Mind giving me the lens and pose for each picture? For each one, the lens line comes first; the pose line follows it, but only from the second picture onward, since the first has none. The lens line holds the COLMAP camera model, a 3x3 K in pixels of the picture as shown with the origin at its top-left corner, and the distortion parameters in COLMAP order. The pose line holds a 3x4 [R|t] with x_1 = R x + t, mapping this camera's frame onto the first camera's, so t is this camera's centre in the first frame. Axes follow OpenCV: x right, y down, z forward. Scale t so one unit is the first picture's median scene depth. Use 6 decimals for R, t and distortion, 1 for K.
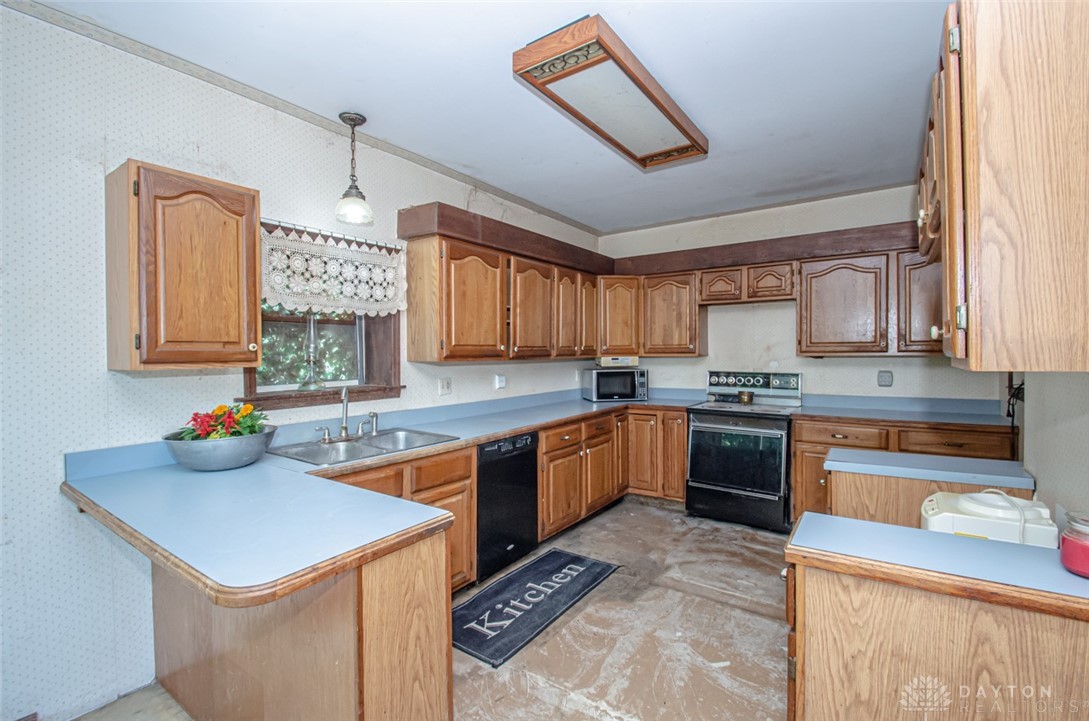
lens RADIAL K [[480.1, 0, 530.9], [0, 480.1, 359.5], [0, 0, 1]] dist [0.000378, -0.000386]
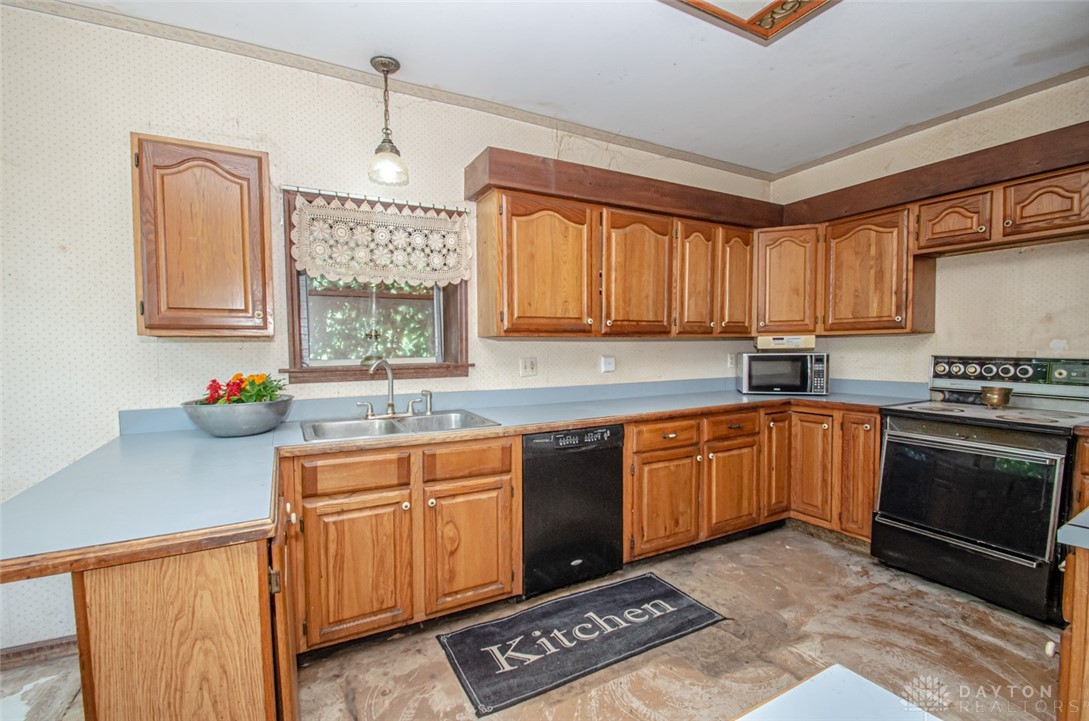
lens RADIAL K [[471.3, 0, 528.4], [0, 471.3, 368.3], [0, 0, 1]] dist [0.013207, -0.015806]
pose [[0.900428, 0.020437, -0.434525, 0.210809], [-0.004600, 0.999287, 0.037468, 0.027787], [0.434981, -0.031738, 0.899880, 0.232270]]
